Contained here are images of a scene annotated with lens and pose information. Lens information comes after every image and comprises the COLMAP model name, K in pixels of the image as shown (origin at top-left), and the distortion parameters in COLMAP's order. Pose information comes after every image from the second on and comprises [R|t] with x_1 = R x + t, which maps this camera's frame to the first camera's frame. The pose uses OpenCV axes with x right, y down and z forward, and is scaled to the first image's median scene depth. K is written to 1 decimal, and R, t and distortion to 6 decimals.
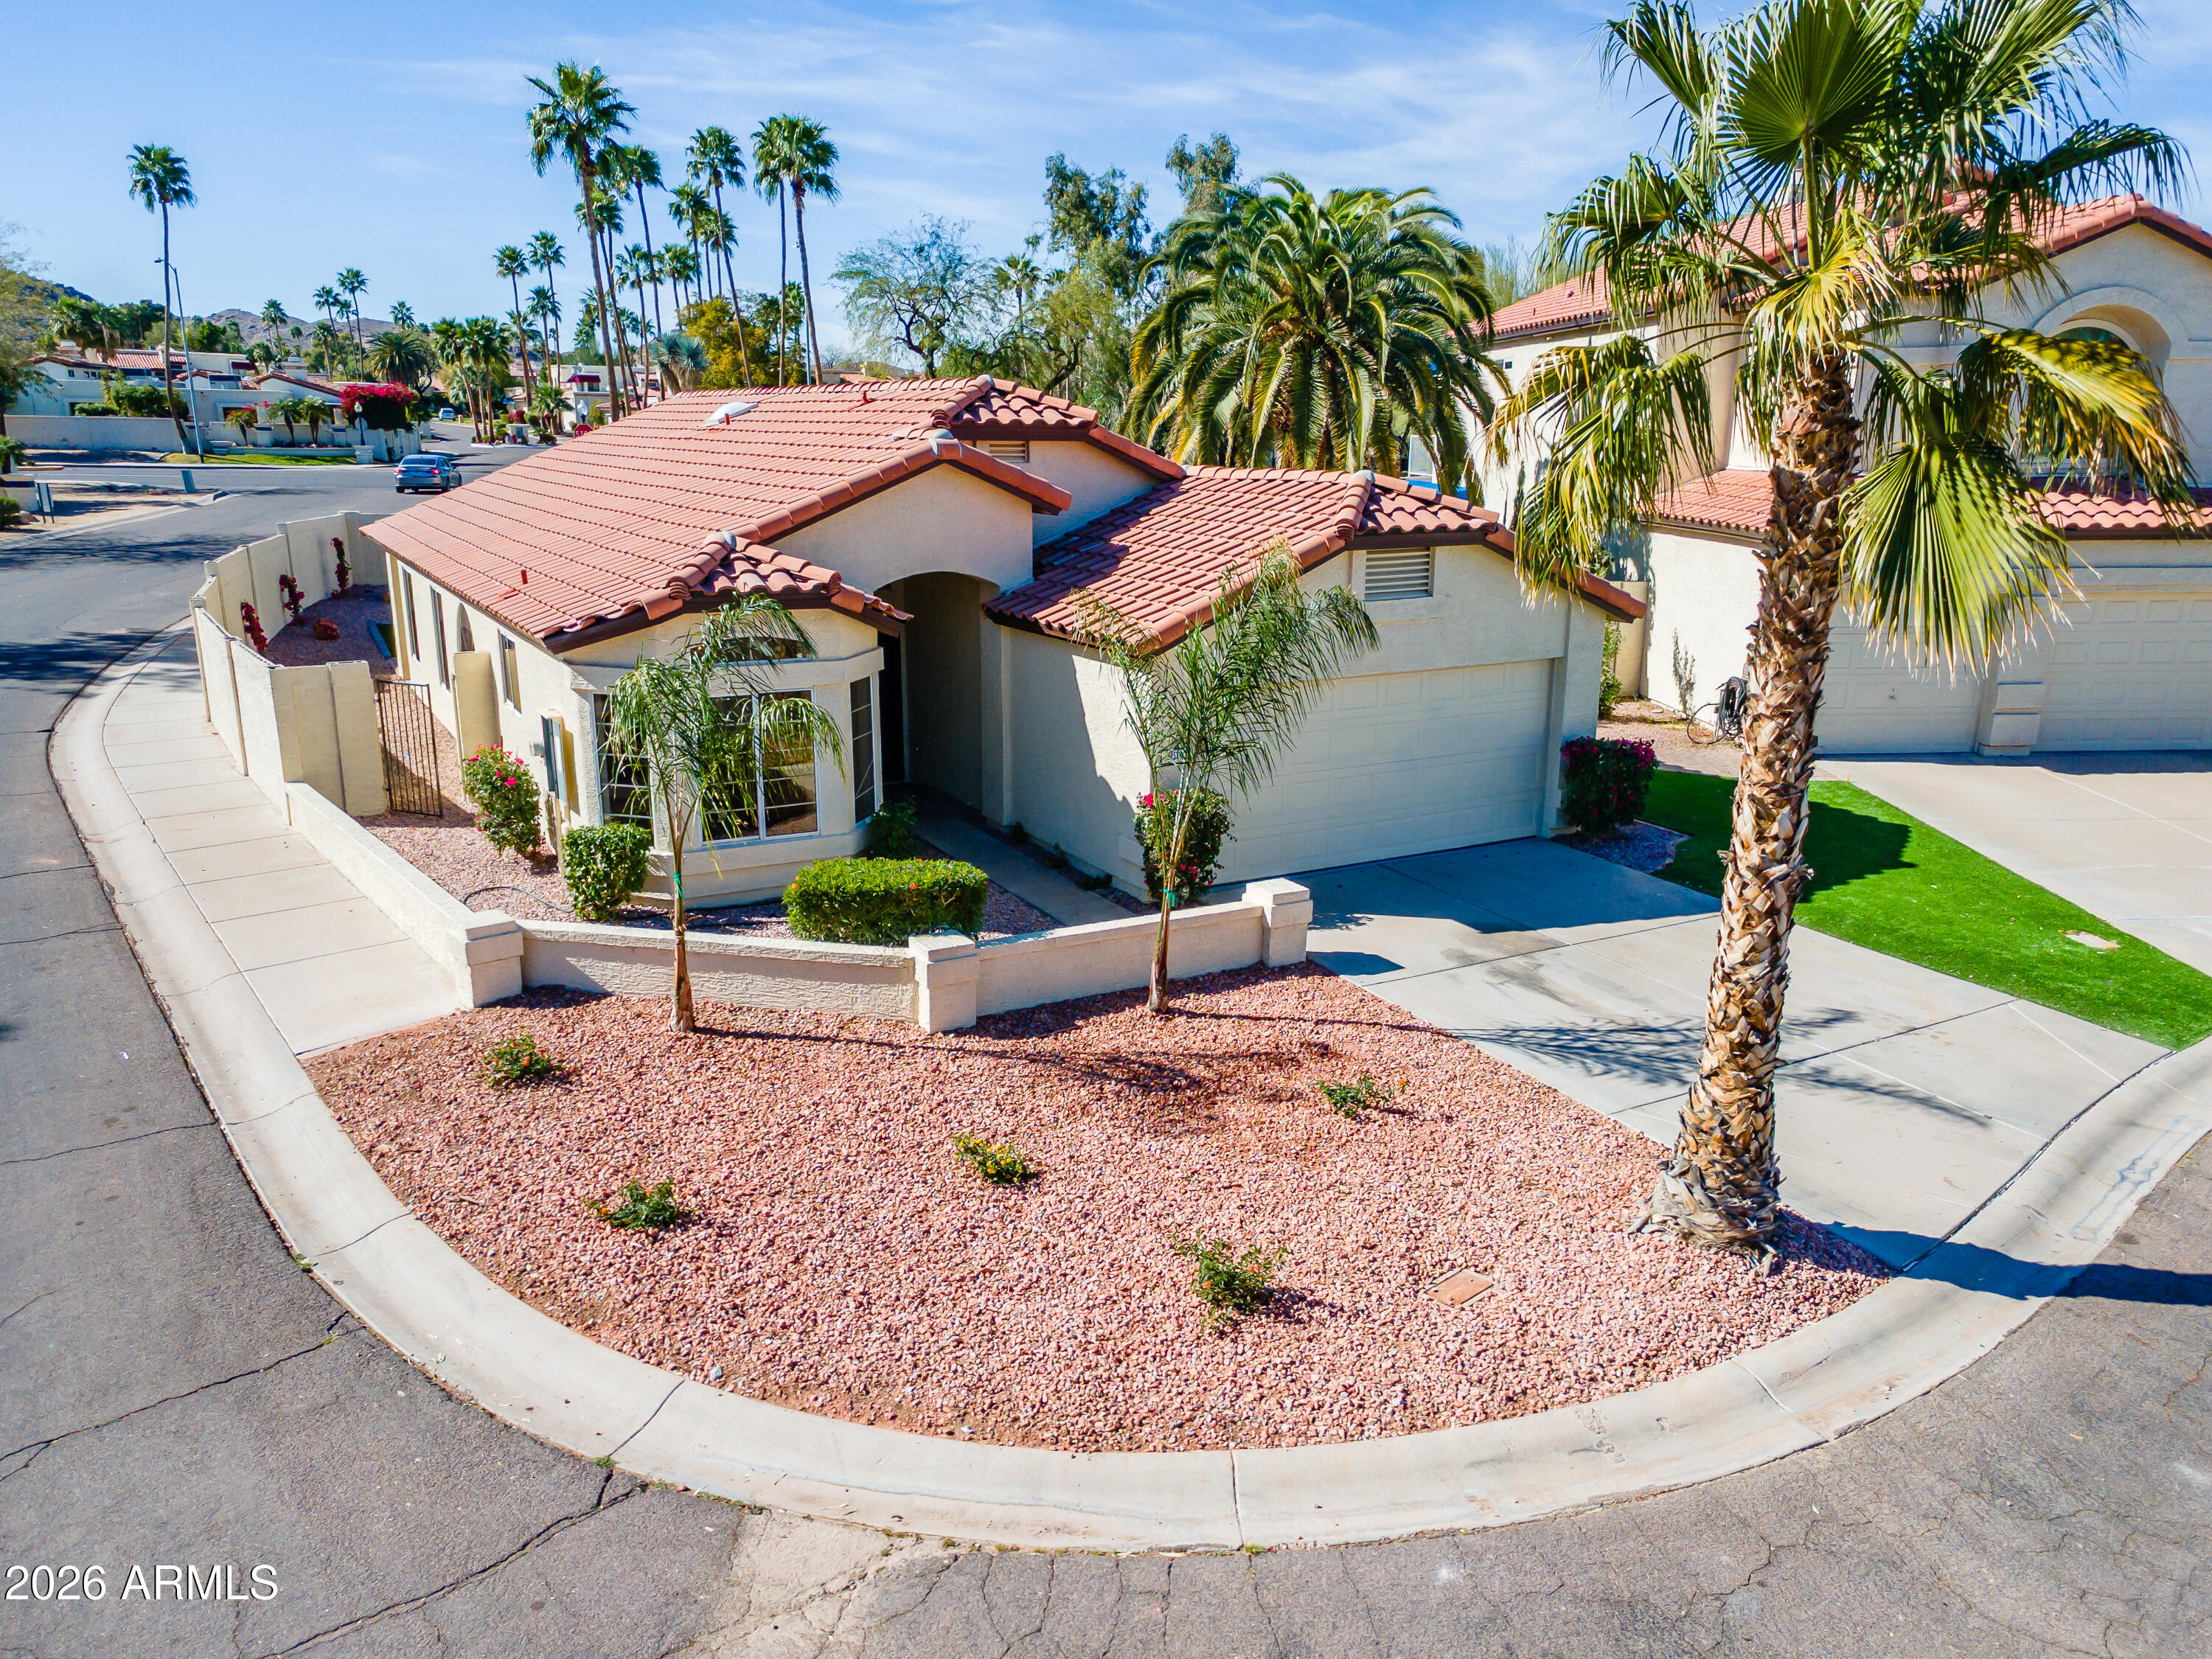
lens RADIAL K [[1605.3, 0, 1108.5], [0, 1605.3, 822.1], [0, 0, 1]] dist [0.042576, 0.016156]
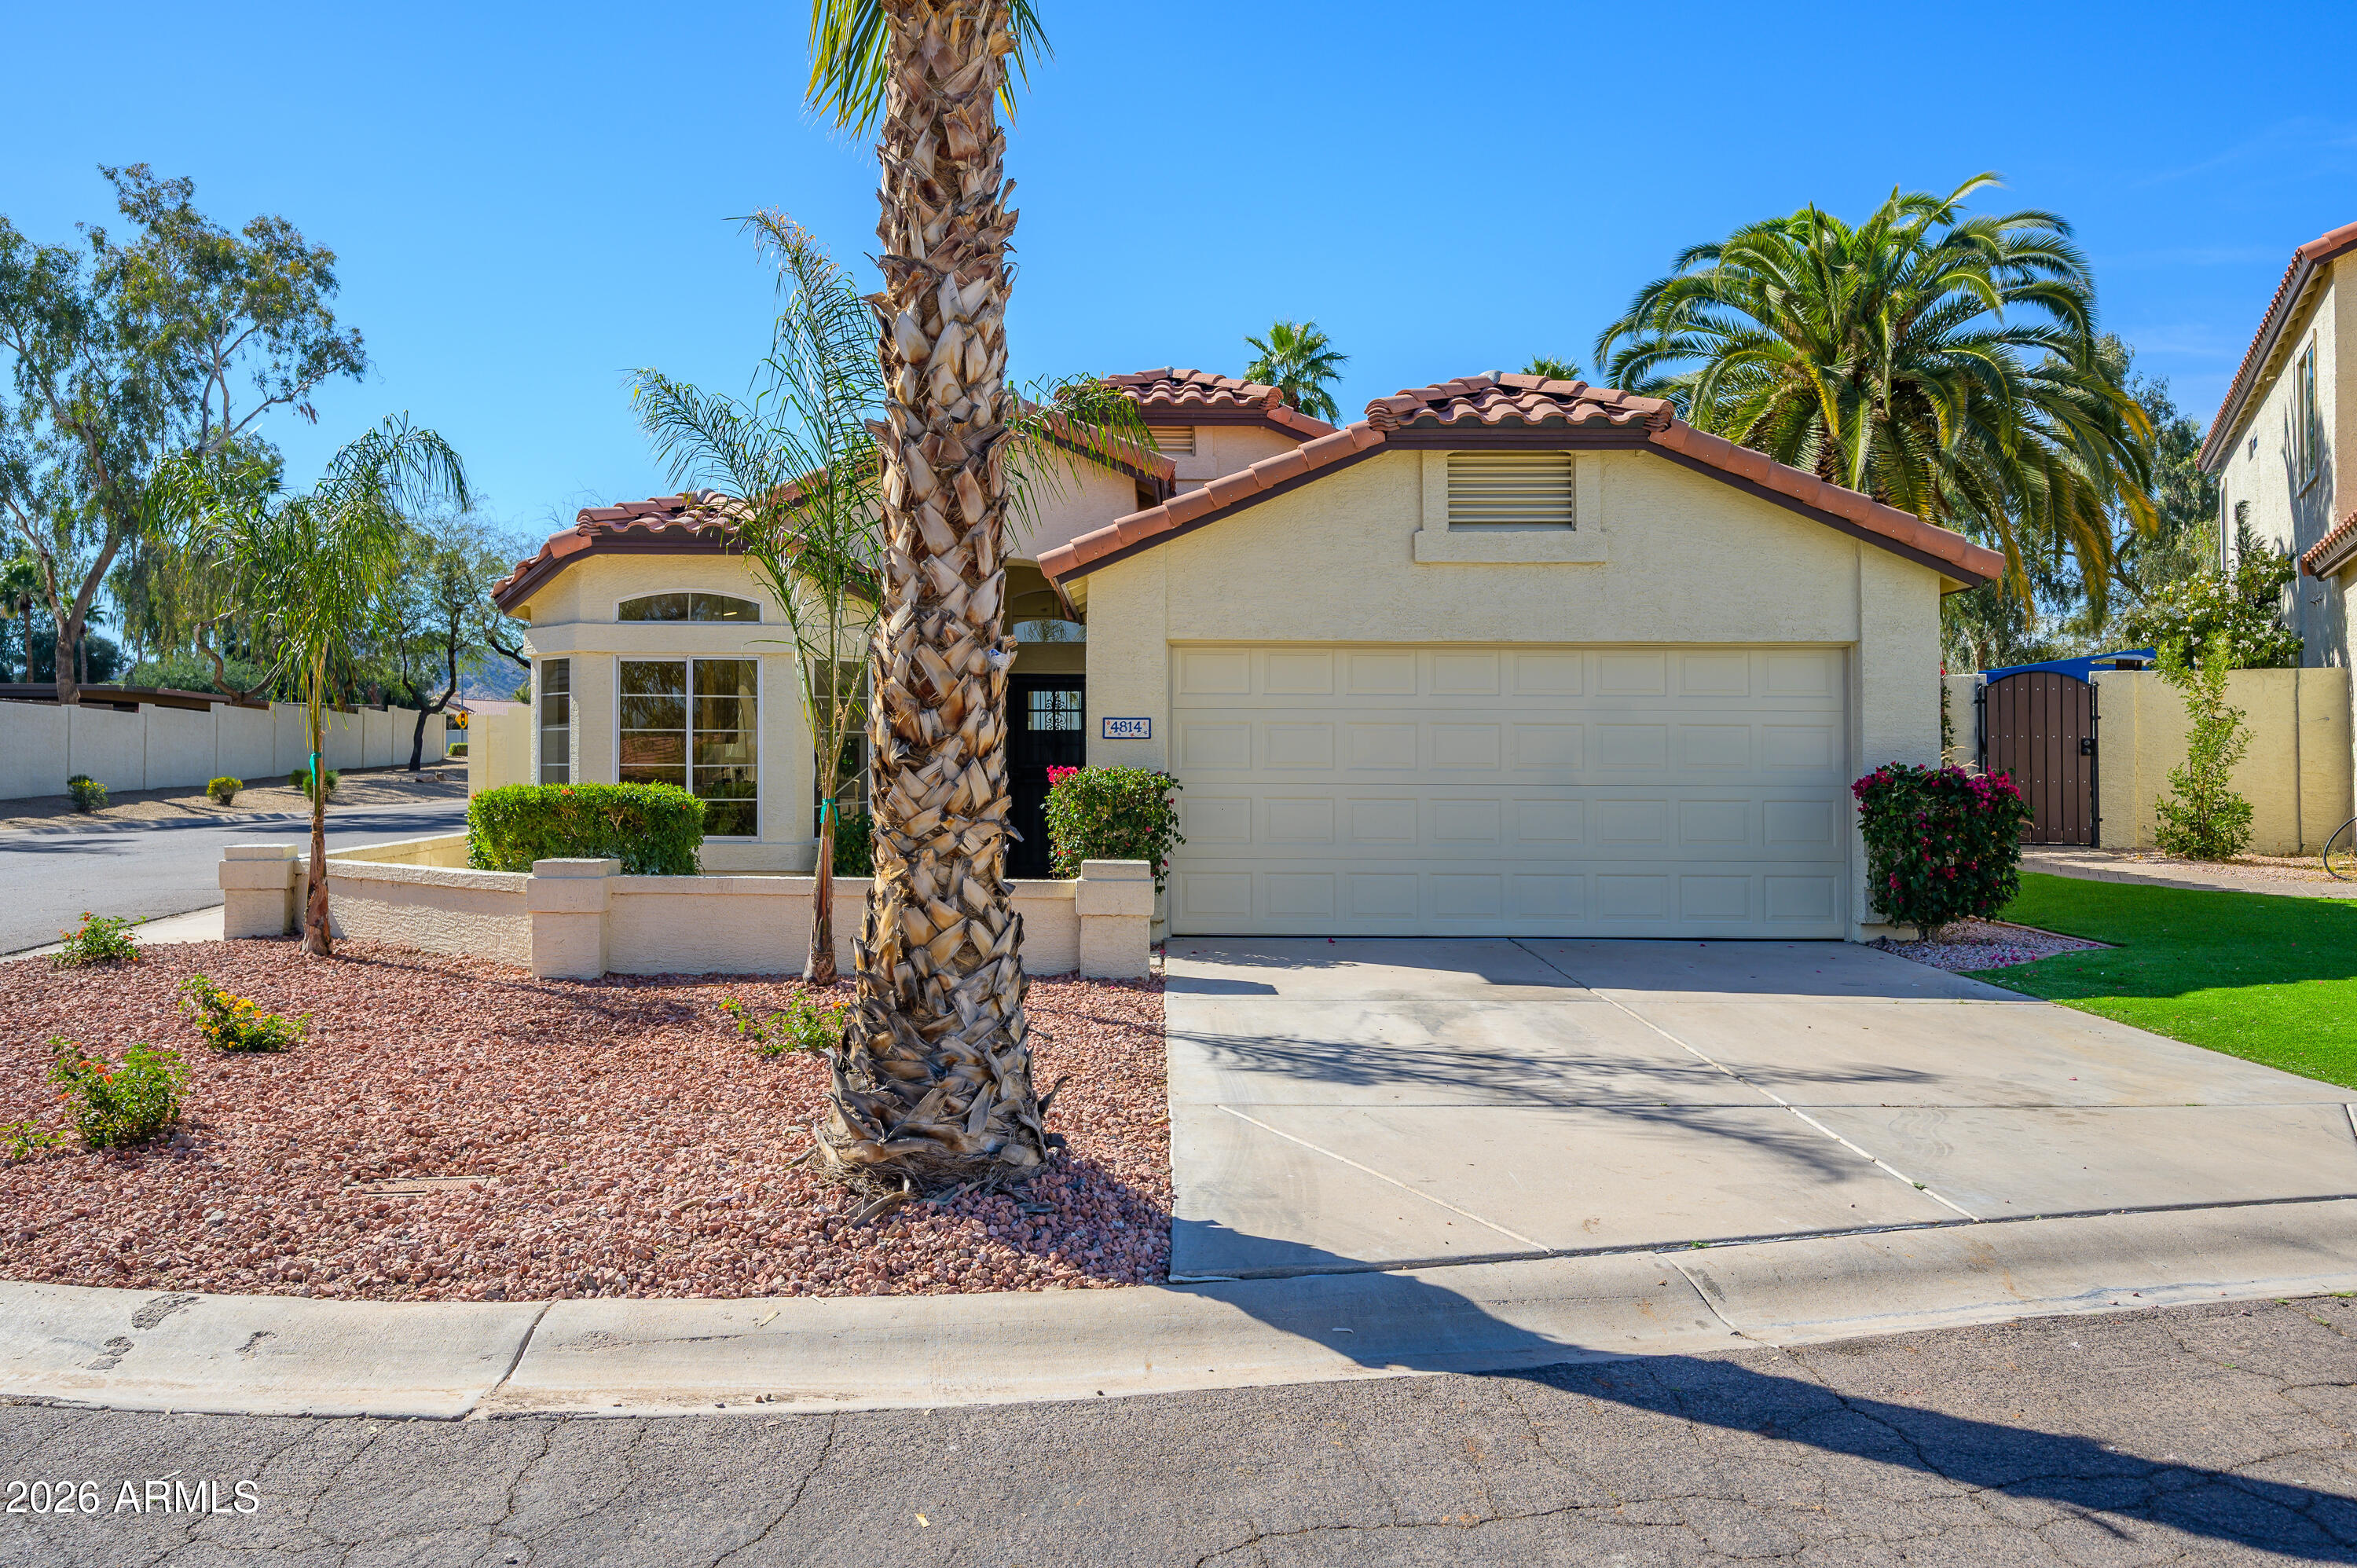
lens RADIAL K [[1824.4, 0, 1180.9], [0, 1824.4, 778.4], [0, 0, 1]] dist [-0.013664, -0.001405]
pose [[0.866737, -0.008655, -0.498691, 0.535659], [-0.118205, 0.967800, -0.222241, 0.181077], [0.484556, 0.251573, 0.837804, 0.382004]]
